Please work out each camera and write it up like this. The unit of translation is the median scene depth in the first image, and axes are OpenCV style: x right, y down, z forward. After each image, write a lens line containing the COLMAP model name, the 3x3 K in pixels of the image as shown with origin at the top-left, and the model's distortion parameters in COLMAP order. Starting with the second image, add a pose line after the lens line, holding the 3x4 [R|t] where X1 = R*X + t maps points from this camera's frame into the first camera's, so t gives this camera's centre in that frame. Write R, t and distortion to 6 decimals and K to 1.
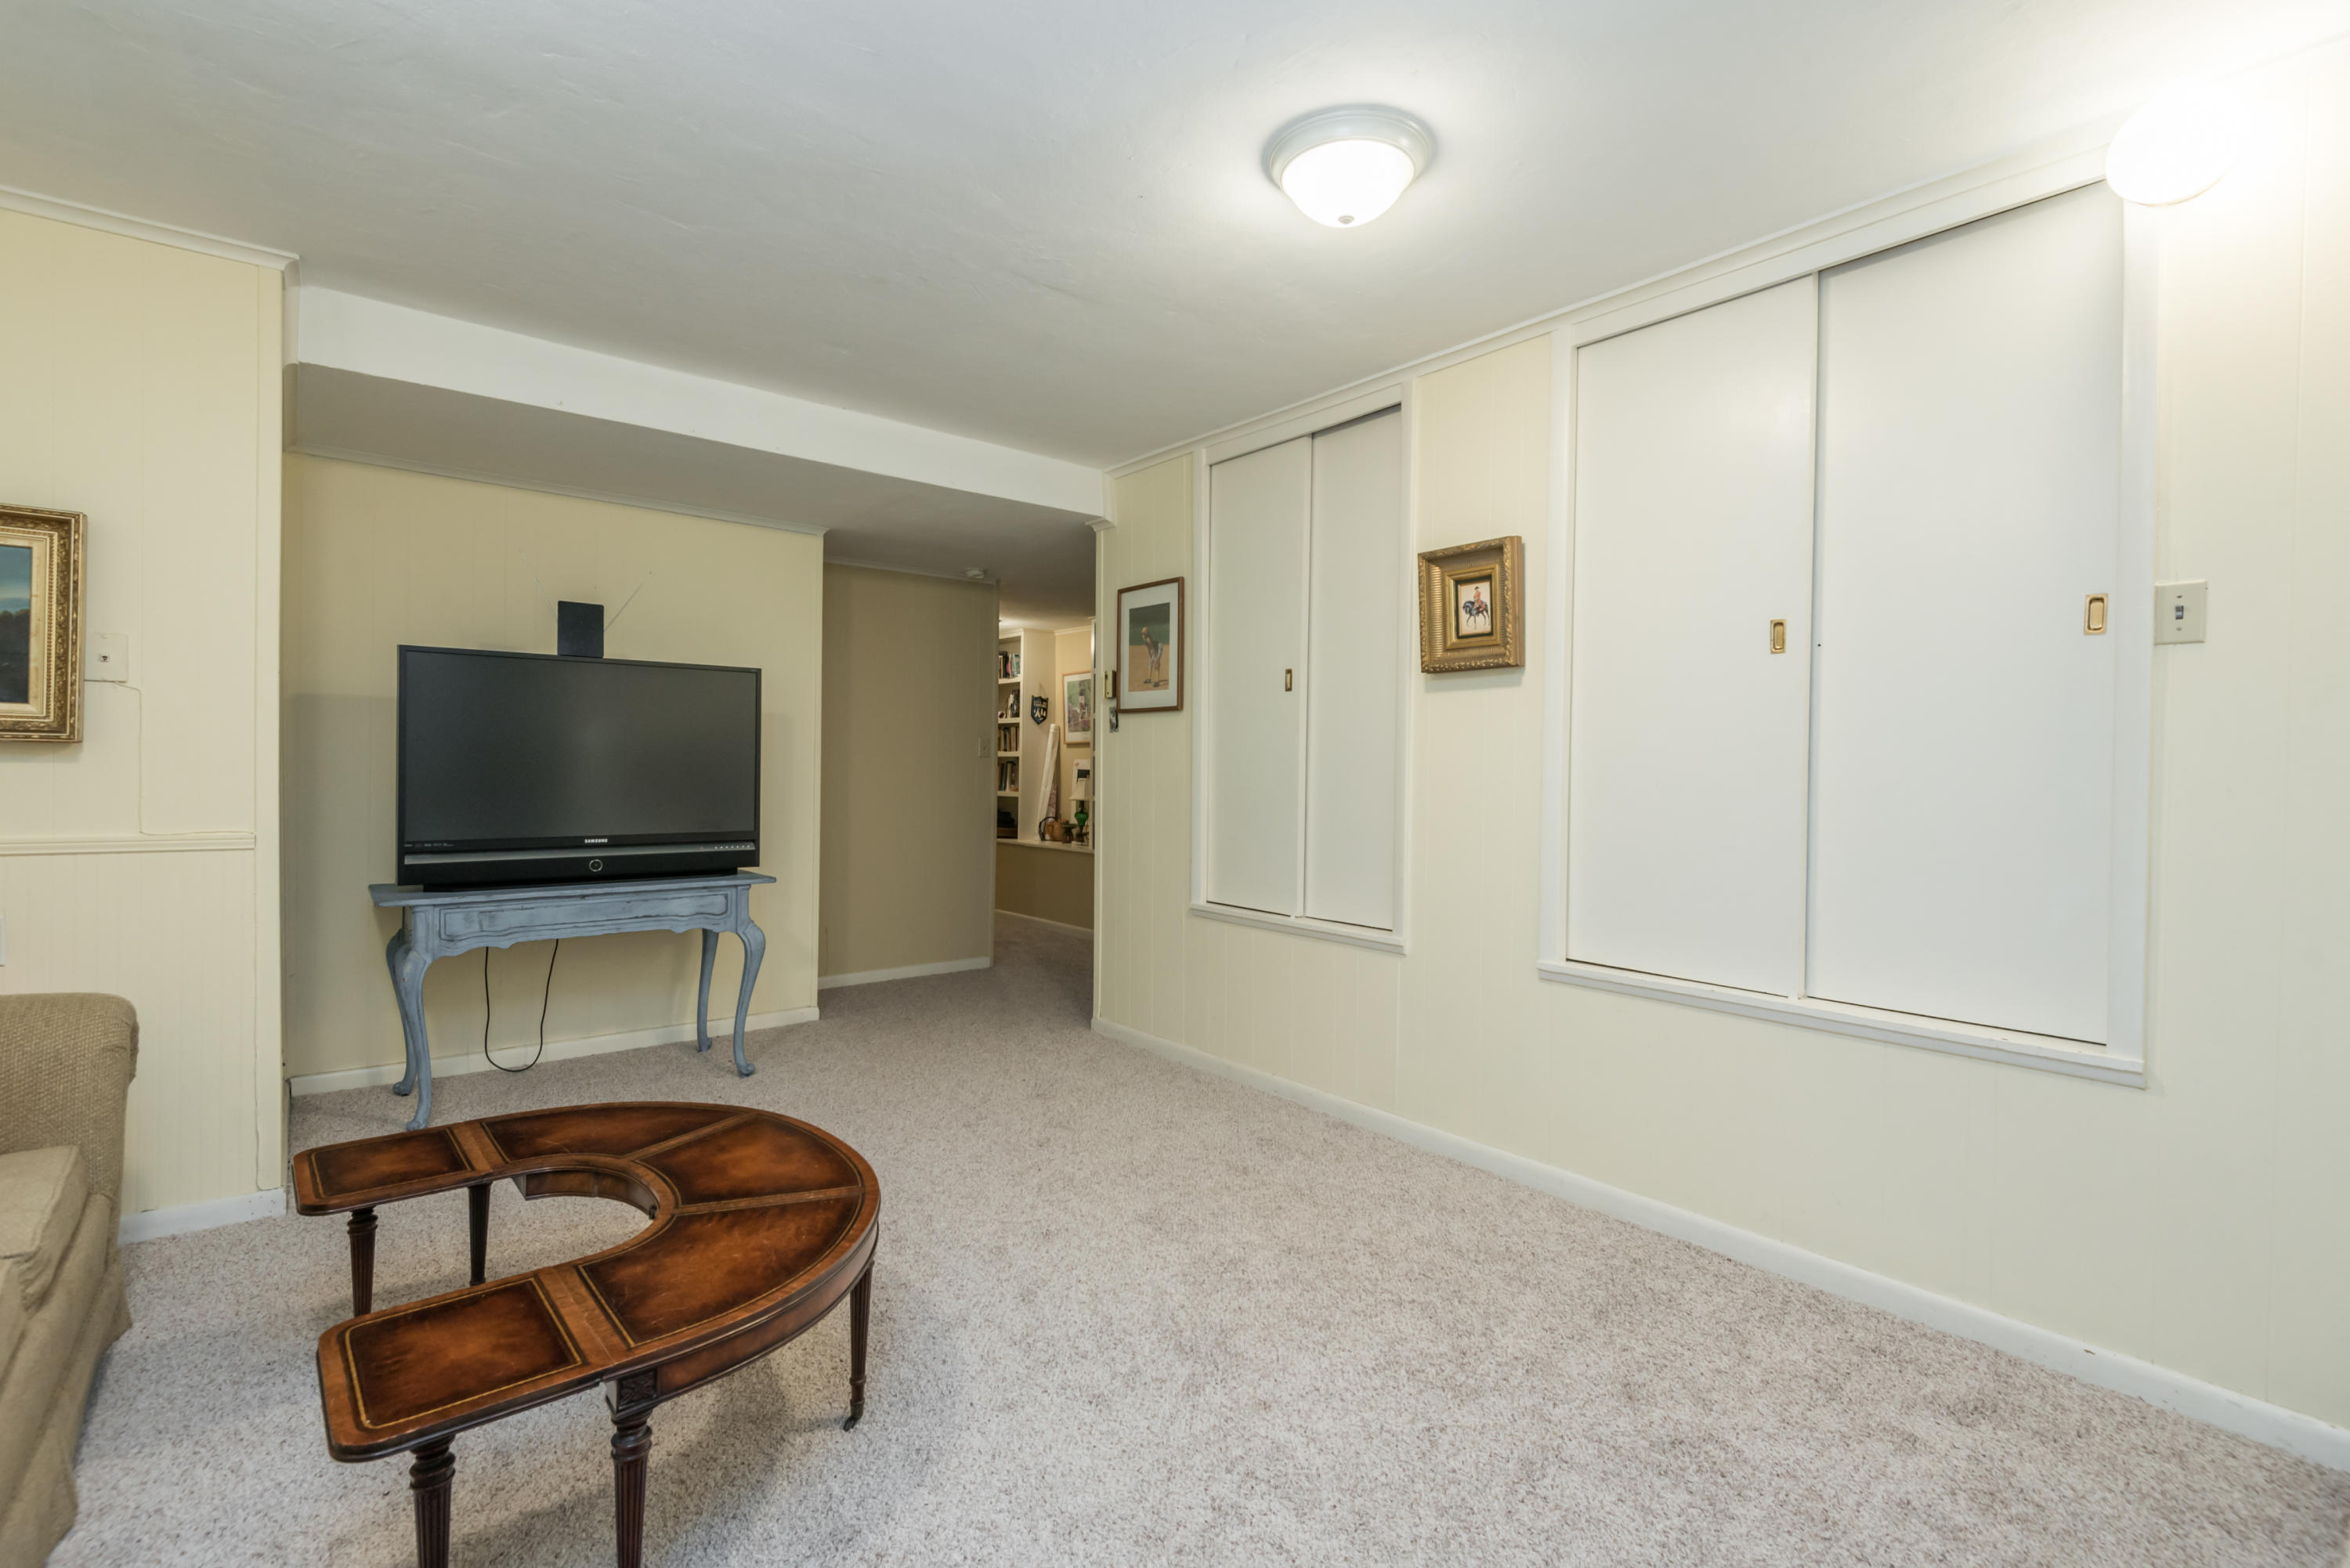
lens RADIAL K [[1068.3, 0, 1171.2], [0, 1068.3, 758.5], [0, 0, 1]] dist [0.023566, -0.010631]
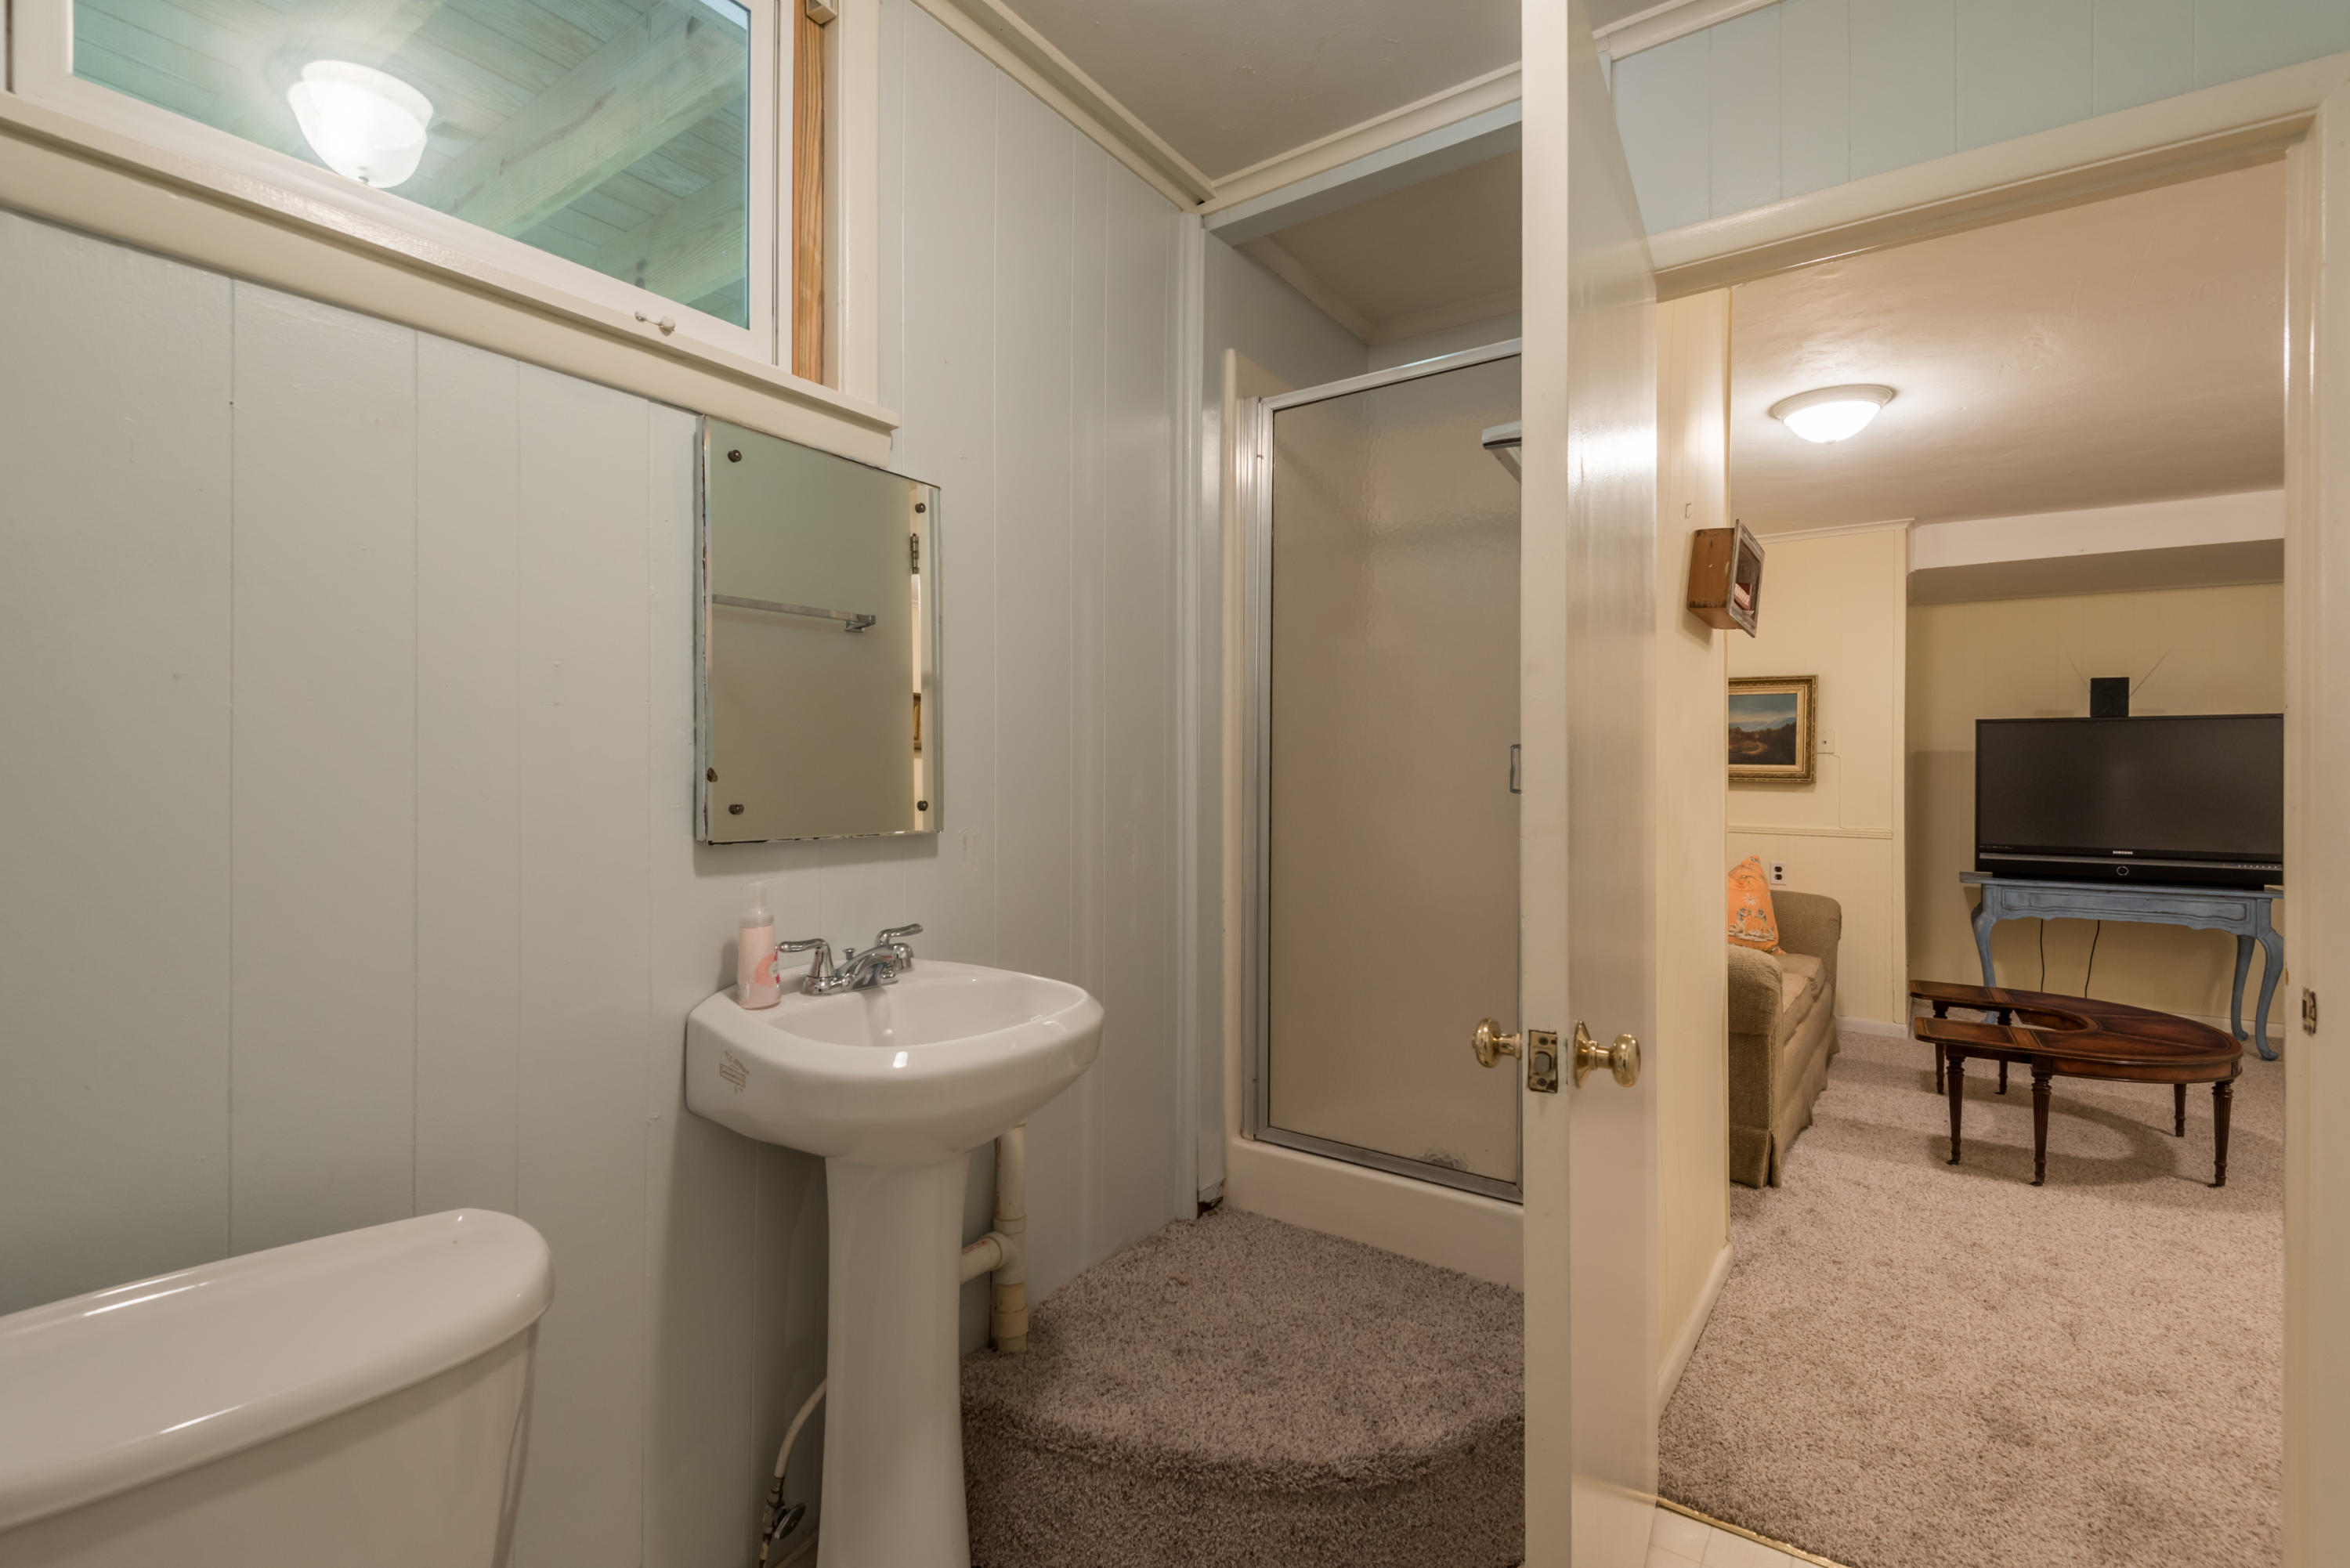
lens RADIAL K [[1068.3, 0, 1181.7], [0, 1068.3, 778.3], [0, 0, 1]] dist [0.023566, -0.010631]
pose [[0.276225, -0.007057, -0.961067, 0.483982], [-0.003083, 0.999961, -0.008229, -0.002191], [0.961088, 0.005236, 0.276193, -0.557641]]
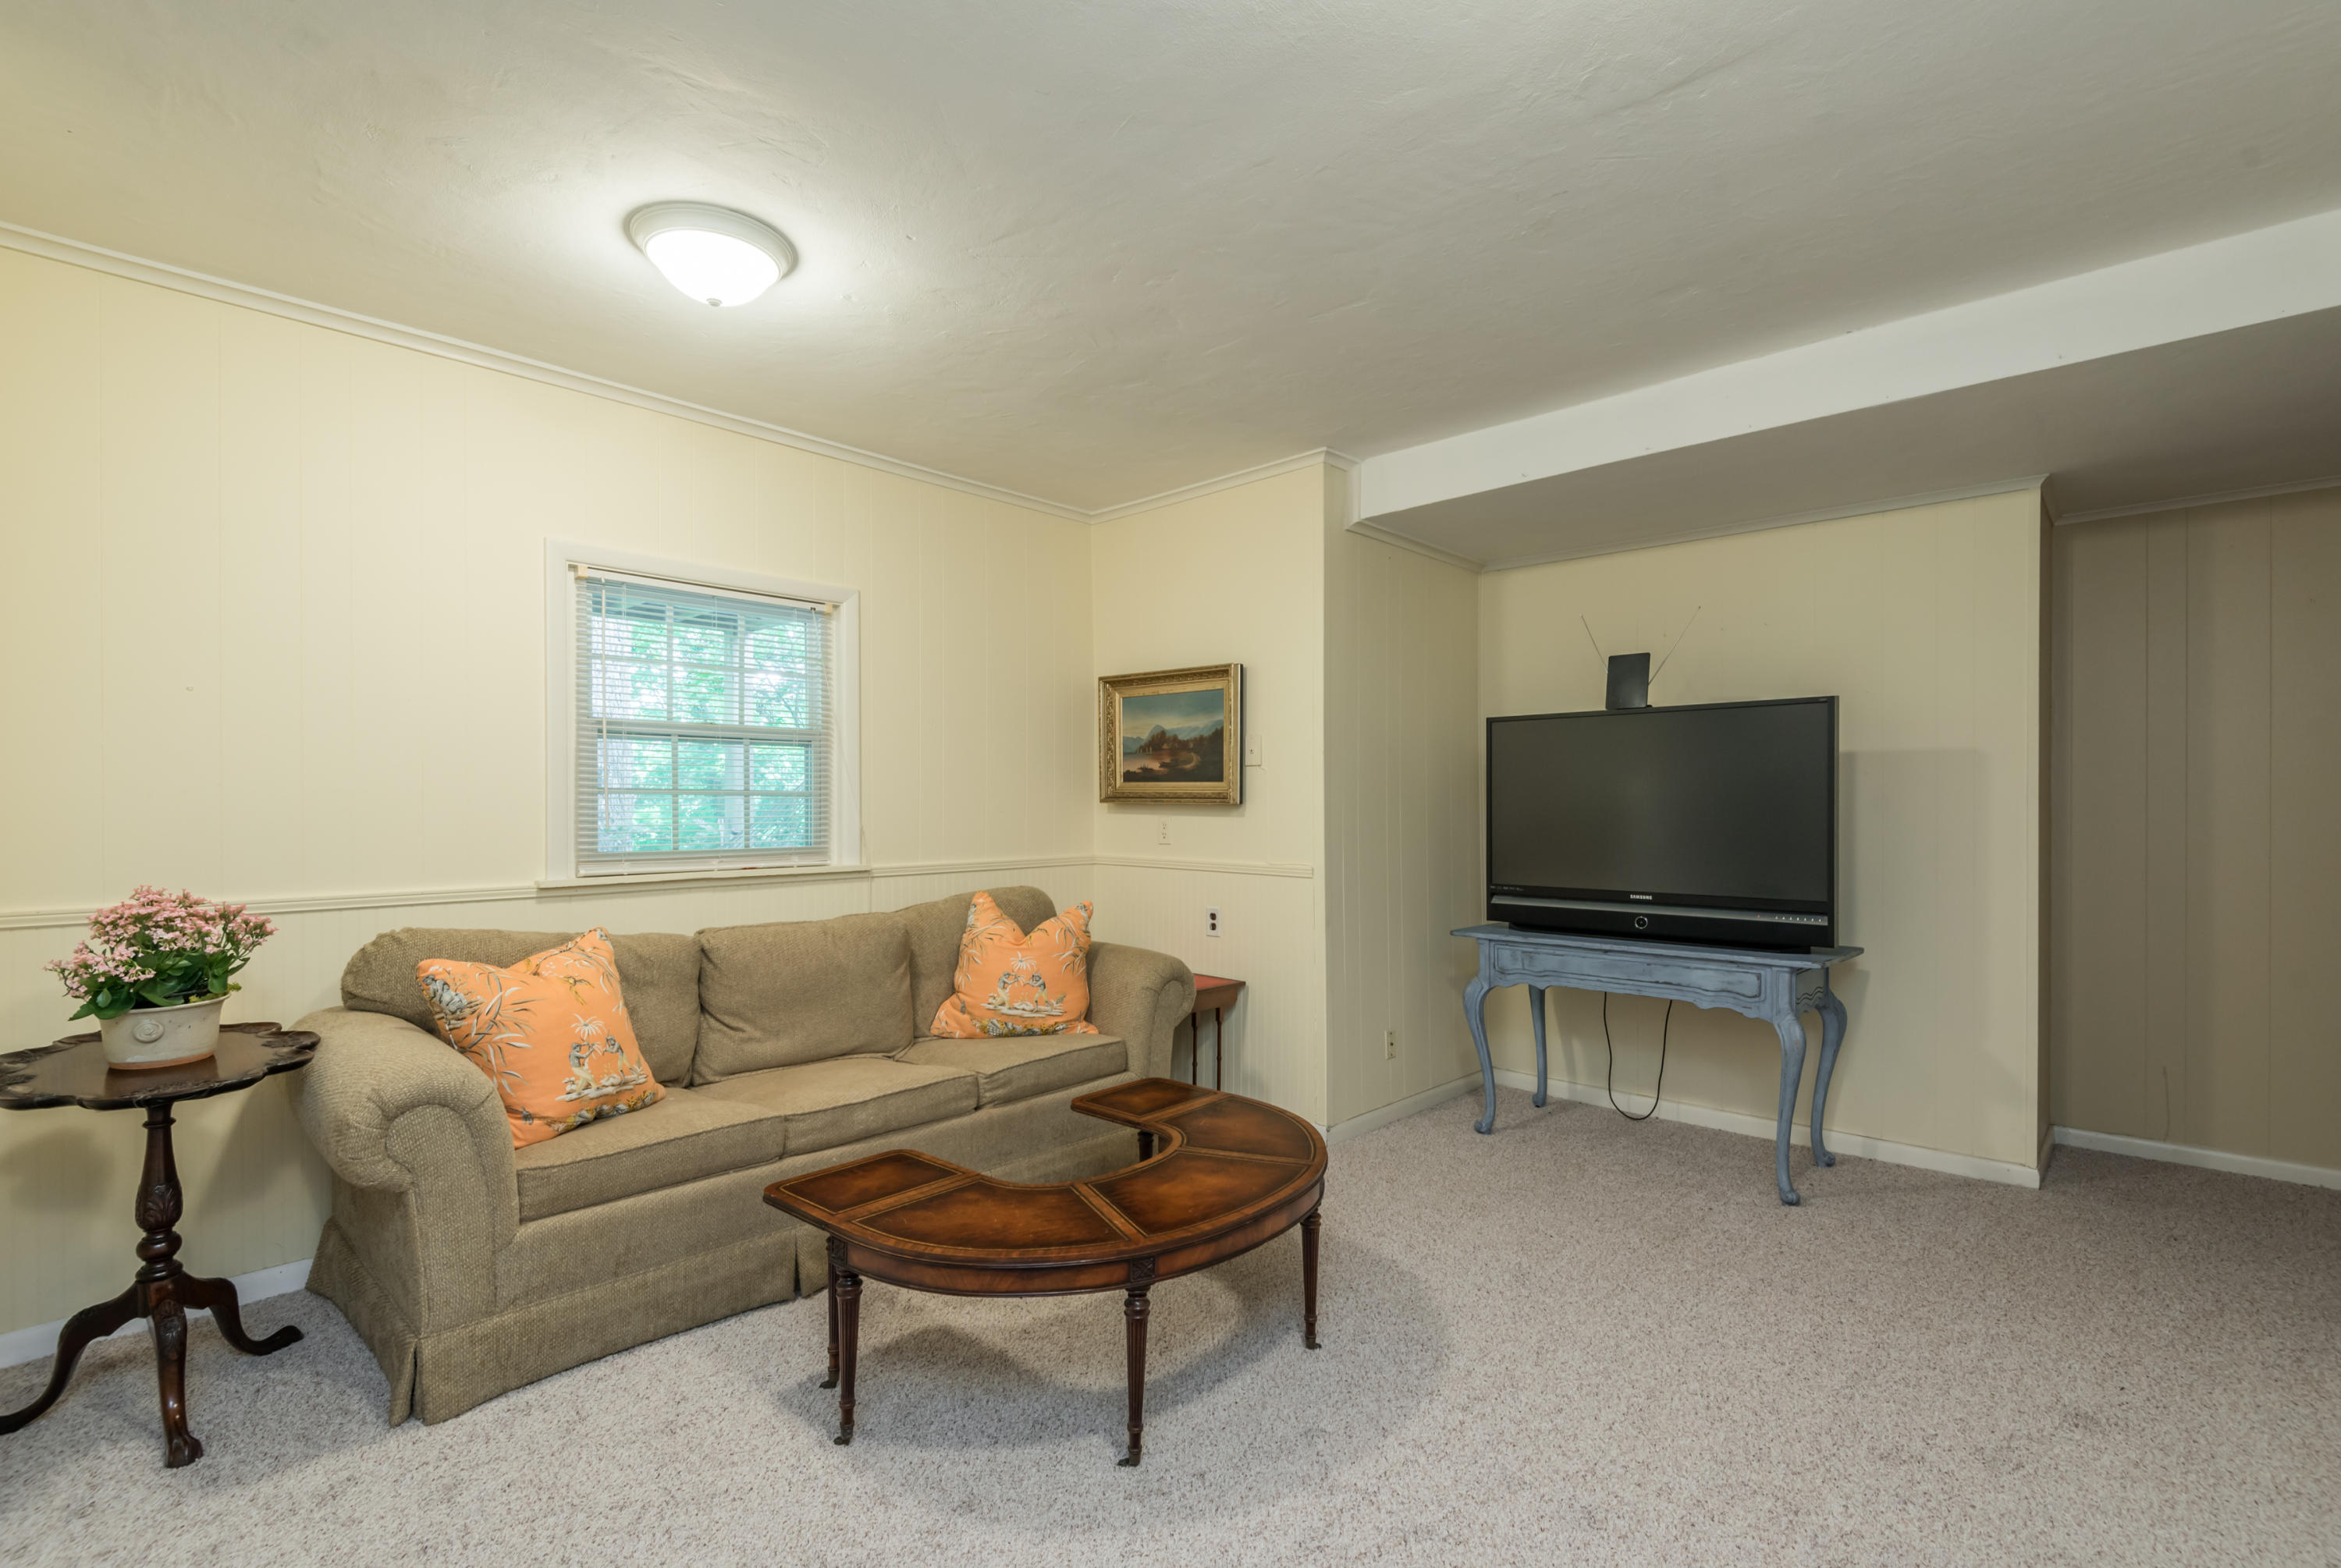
lens RADIAL K [[1064.1, 0, 1172.7], [0, 1064.1, 793.4], [0, 0, 1]] dist [0.023566, -0.010631]
pose [[0.143031, -0.025217, -0.989397, 0.393637], [0.005418, 0.999680, -0.024696, 0.005201], [0.989703, -0.001828, 0.143122, 0.487105]]
